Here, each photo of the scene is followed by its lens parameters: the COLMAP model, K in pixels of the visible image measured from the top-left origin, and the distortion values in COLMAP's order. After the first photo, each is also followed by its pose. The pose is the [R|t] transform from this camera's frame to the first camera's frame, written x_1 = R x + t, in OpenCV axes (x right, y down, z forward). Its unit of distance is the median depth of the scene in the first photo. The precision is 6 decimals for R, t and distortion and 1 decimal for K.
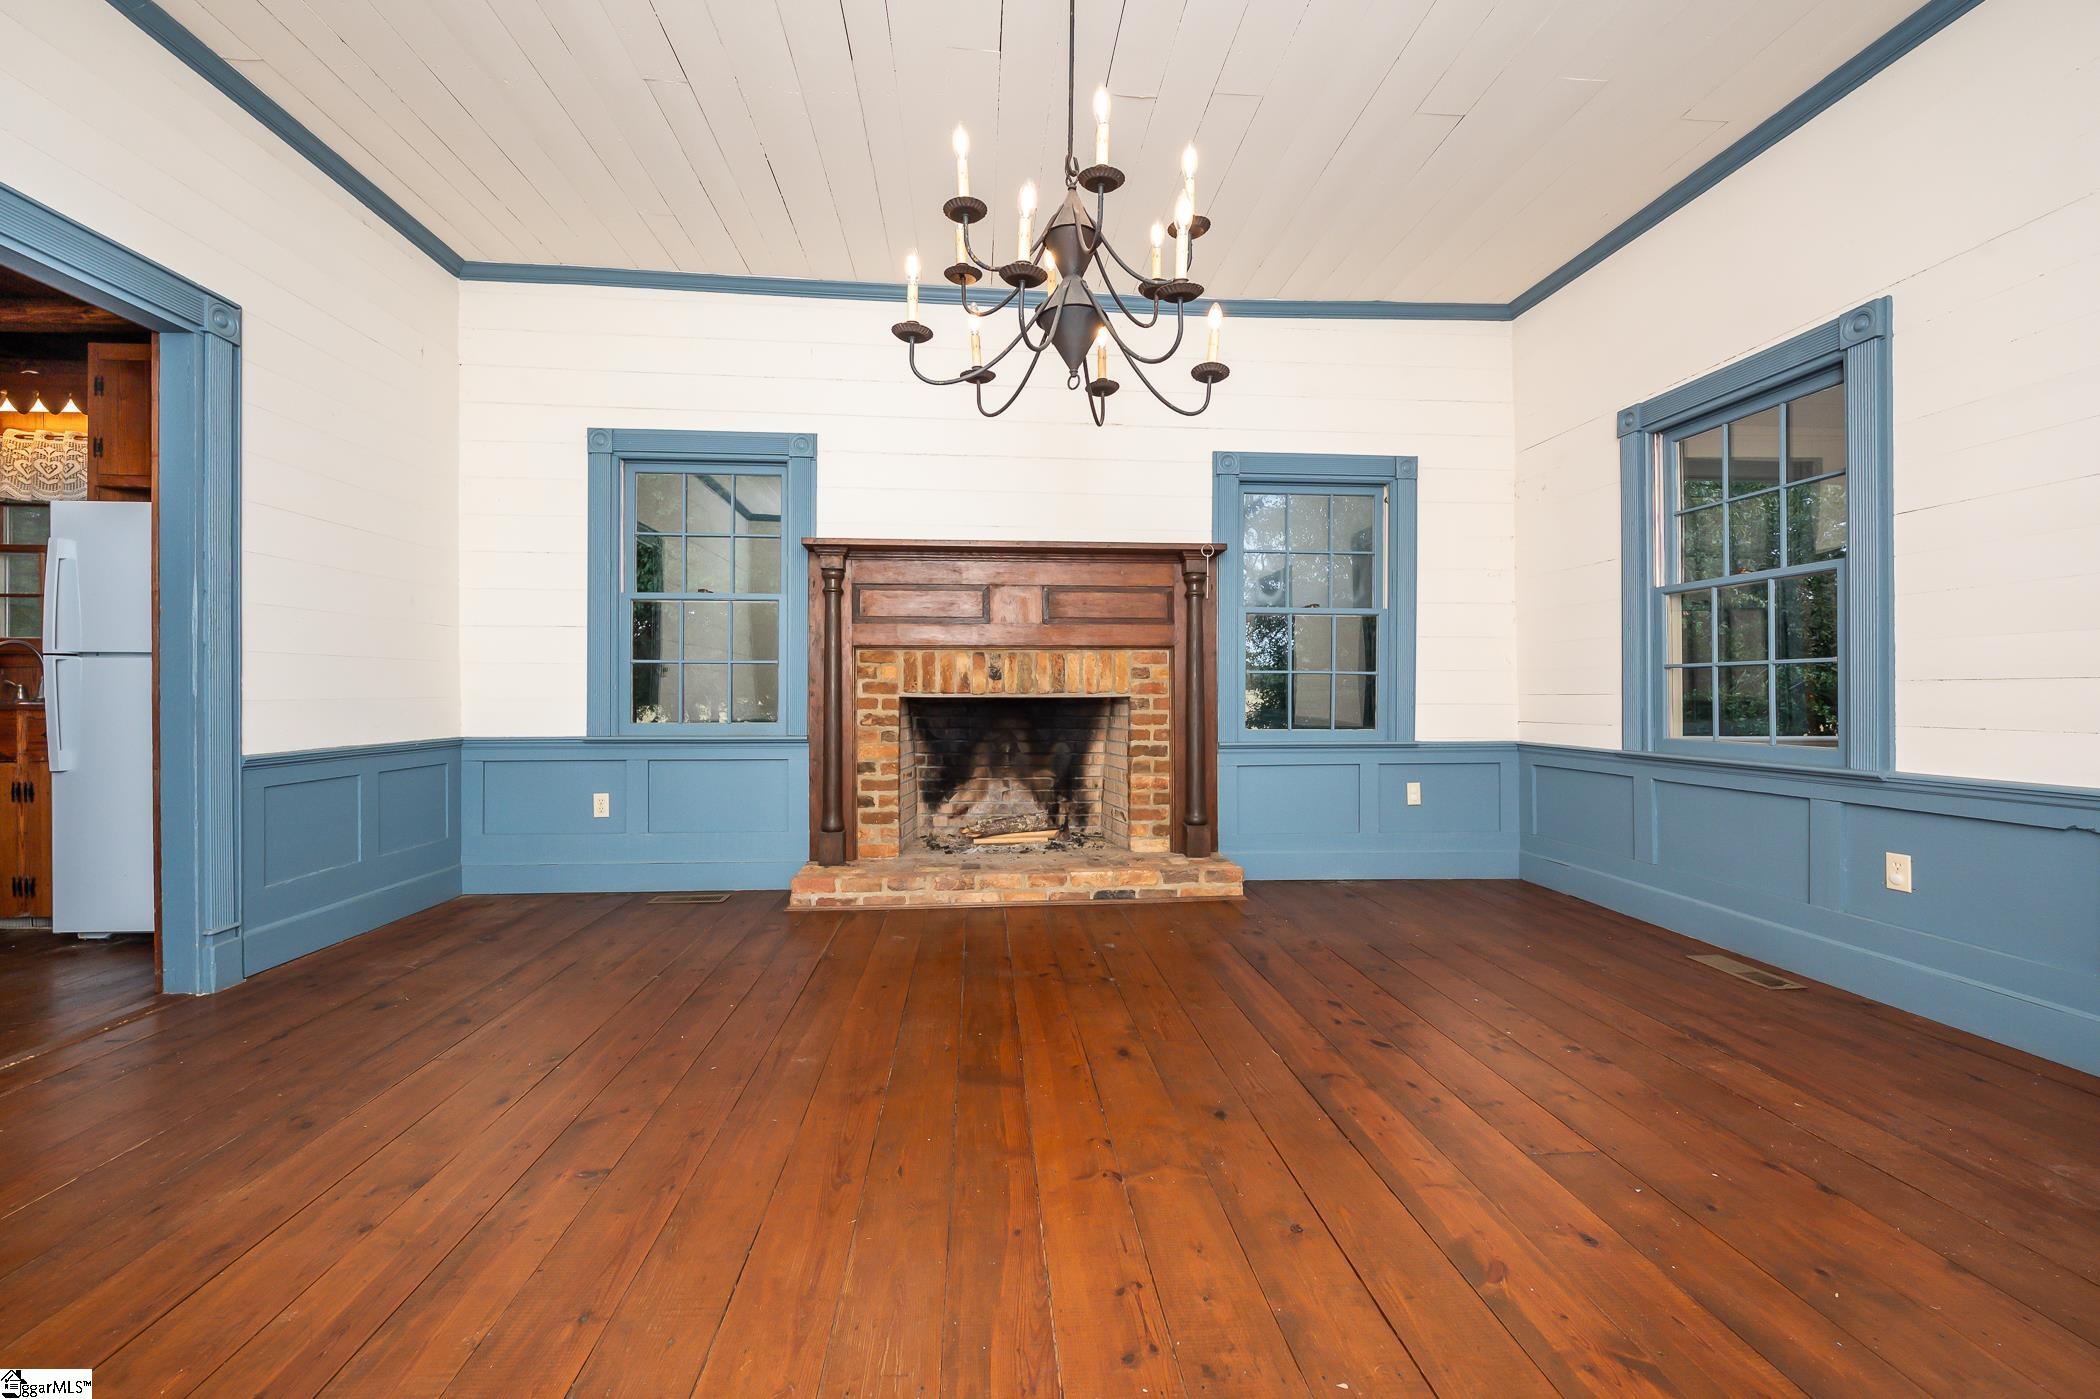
lens RADIAL K [[853.8, 0, 1050.9], [0, 853.8, 699.8], [0, 0, 1]] dist [-0.009107, 0.000850]
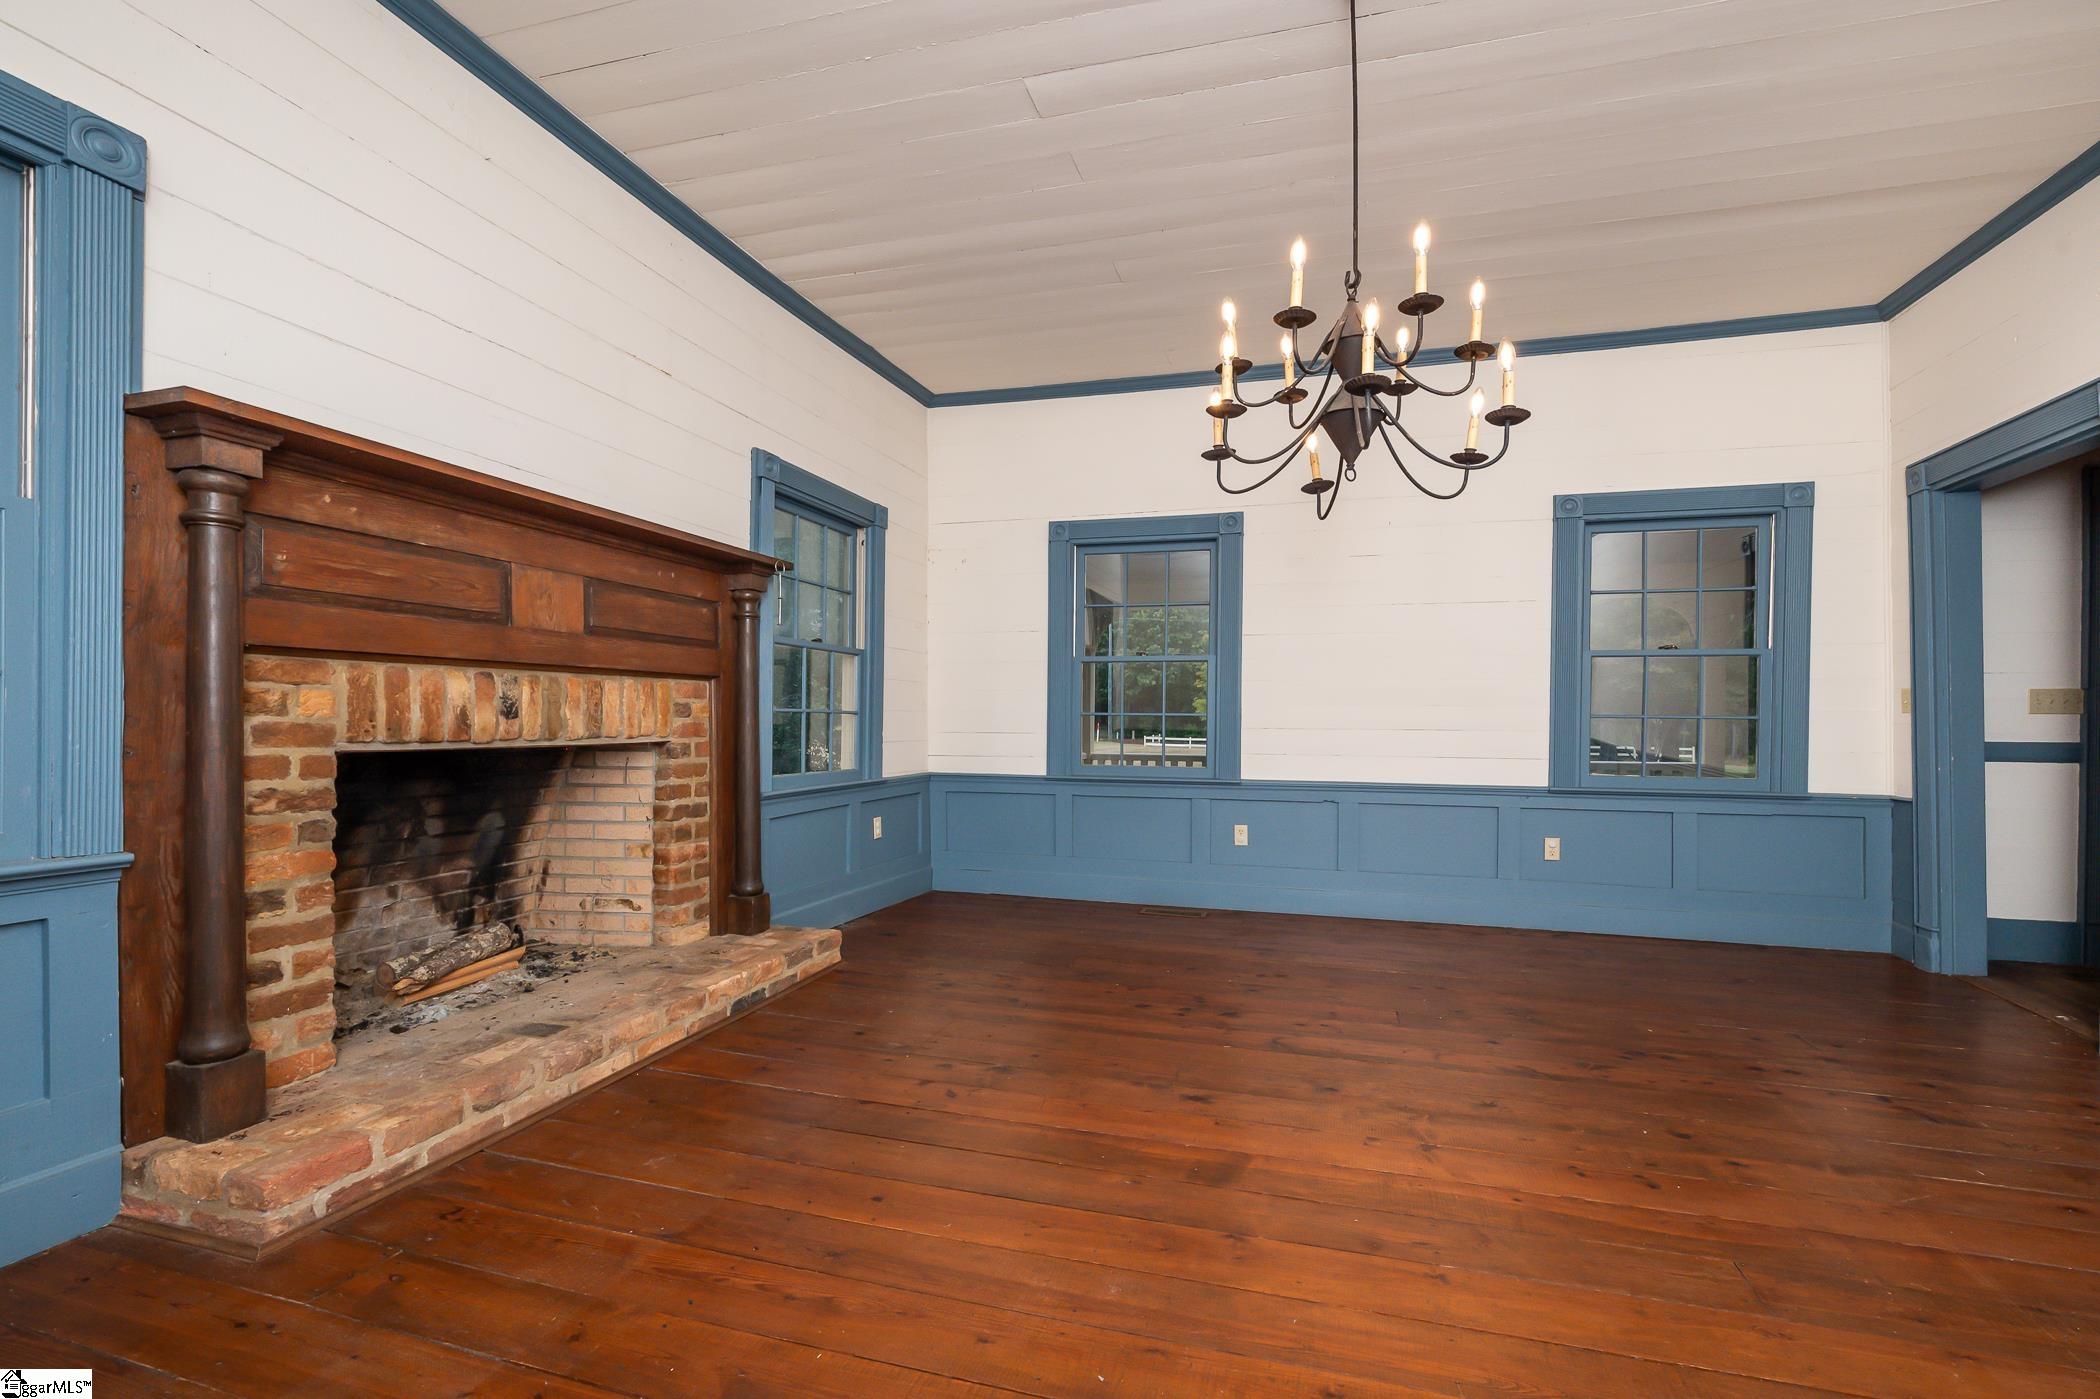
lens RADIAL K [[853.8, 0, 1101.5], [0, 853.8, 722.8], [0, 0, 1]] dist [-0.009107, 0.000850]
pose [[0.357559, -0.000090, 0.933891, -0.485697], [-0.000577, 1.000000, 0.000317, -0.021016], [-0.933890, -0.000652, 0.357559, 0.390909]]
